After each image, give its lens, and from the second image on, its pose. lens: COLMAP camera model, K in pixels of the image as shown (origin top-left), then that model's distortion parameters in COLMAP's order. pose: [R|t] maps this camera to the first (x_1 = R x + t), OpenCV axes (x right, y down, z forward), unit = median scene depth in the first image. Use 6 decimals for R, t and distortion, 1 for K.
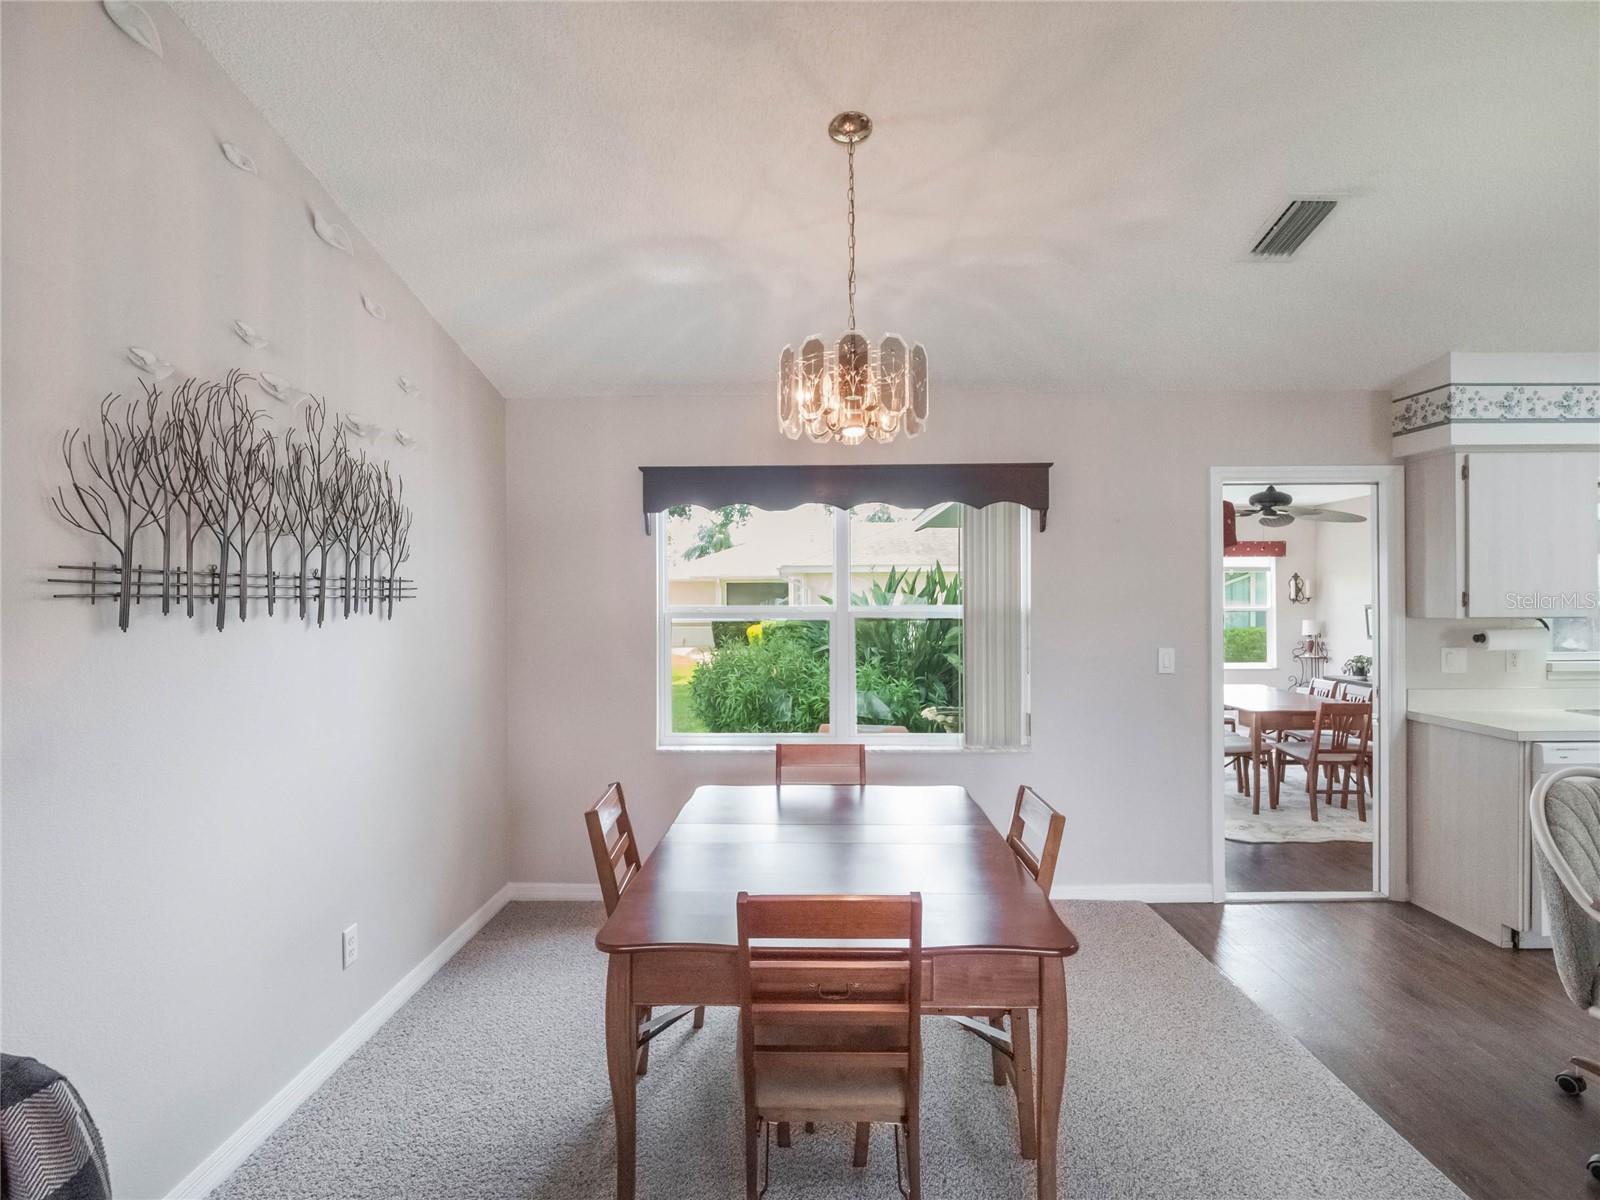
lens RADIAL K [[804.3, 0, 796.6], [0, 804.3, 602.1], [0, 0, 1]] dist [-0.027592, 0.000958]
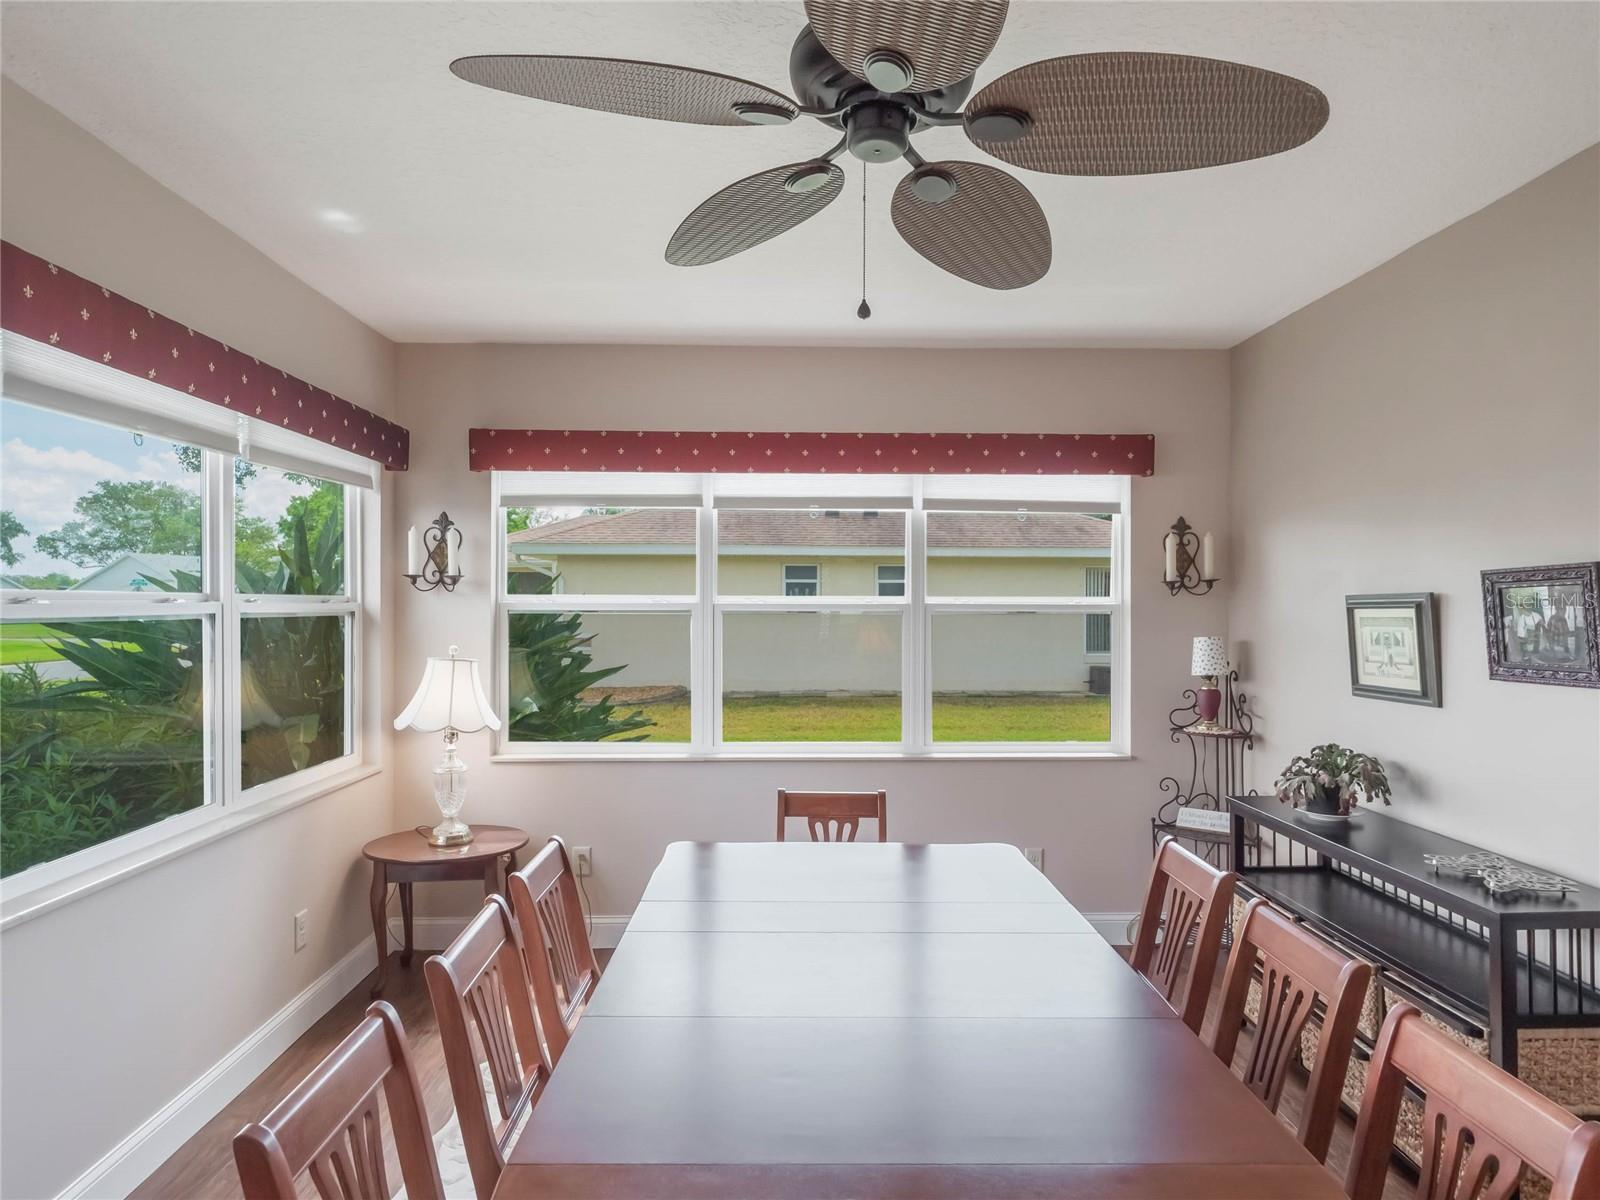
lens RADIAL K [[897.5, 0, 790.2], [0, 897.5, 605.0], [0, 0, 1]] dist [-0.003842, -0.002466]
pose [[0.999119, 0.010751, 0.040569, 0.421334], [-0.010823, 0.999940, 0.001558, 0.008625], [-0.040549, -0.001995, 0.999176, 0.569769]]
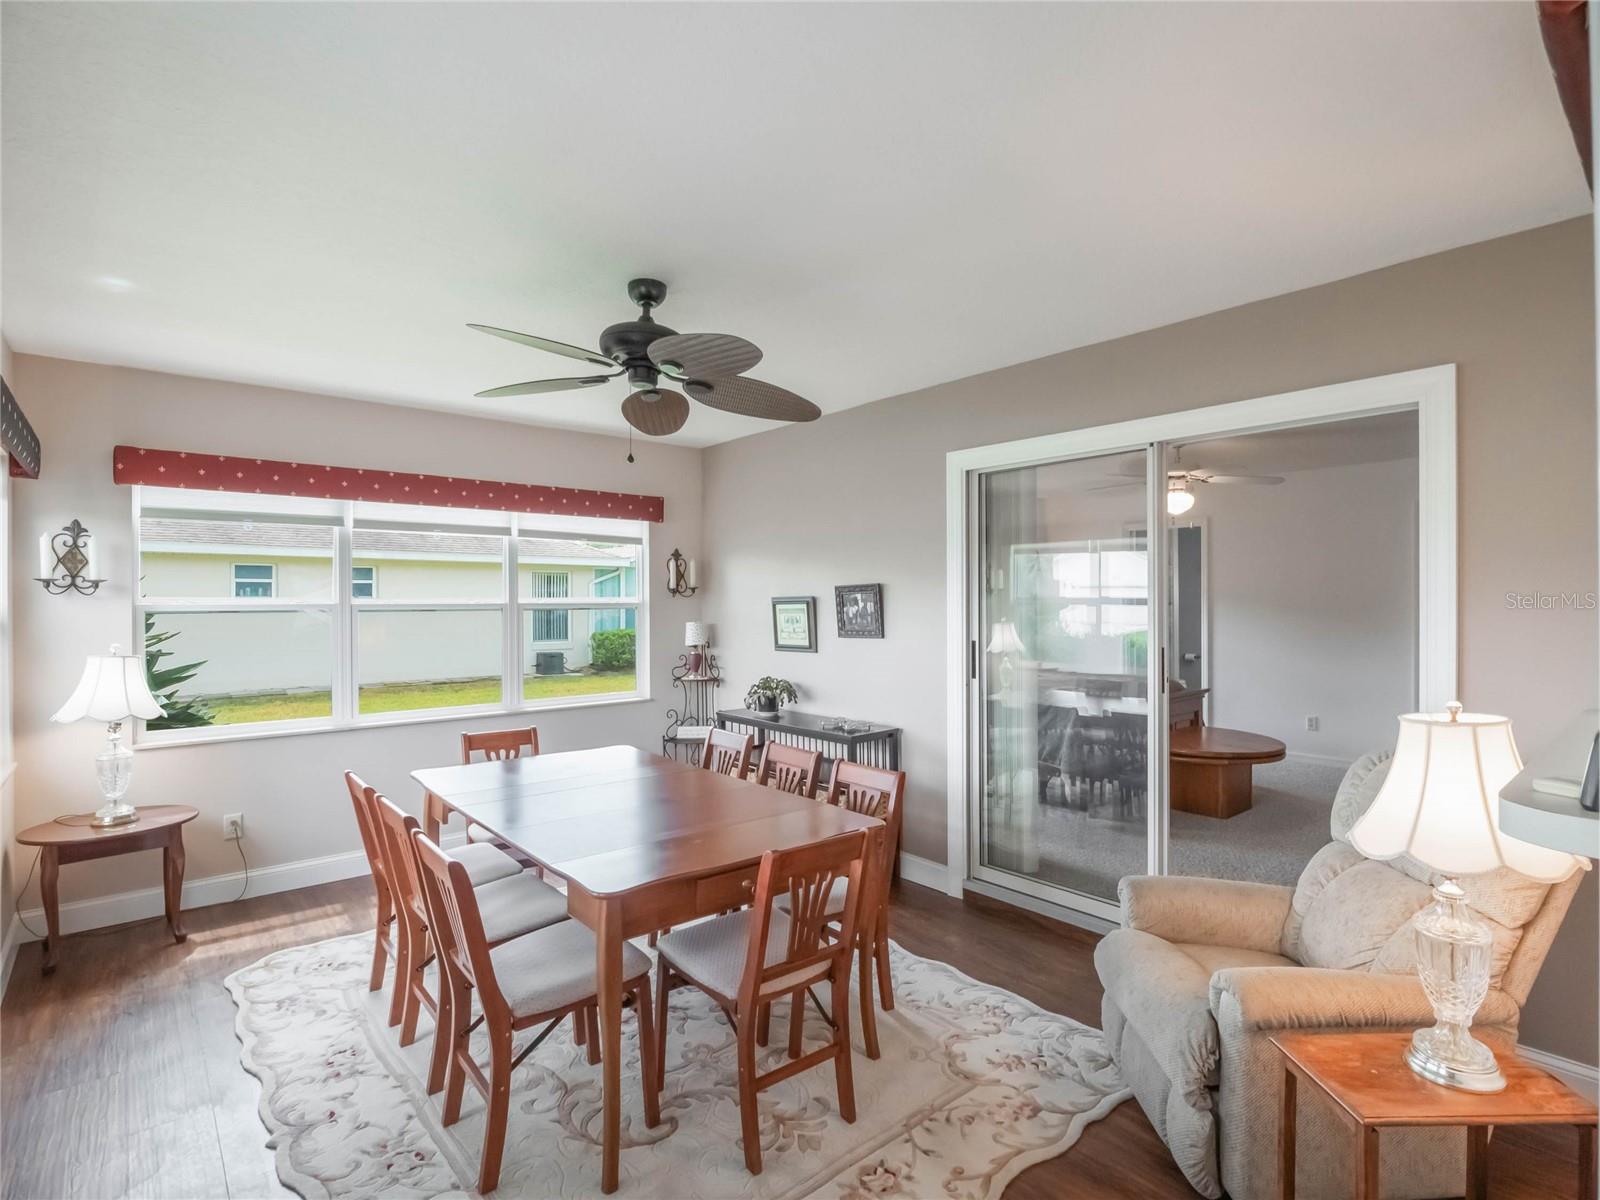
lens RADIAL K [[804.3, 0, 796.6], [0, 804.3, 602.1], [0, 0, 1]] dist [-0.027592, 0.000958]
pose [[0.745439, 0.005100, 0.666554, 0.270758], [-0.003319, 0.999987, -0.003940, 0.008760], [-0.666565, 0.000725, 0.745446, 0.457749]]
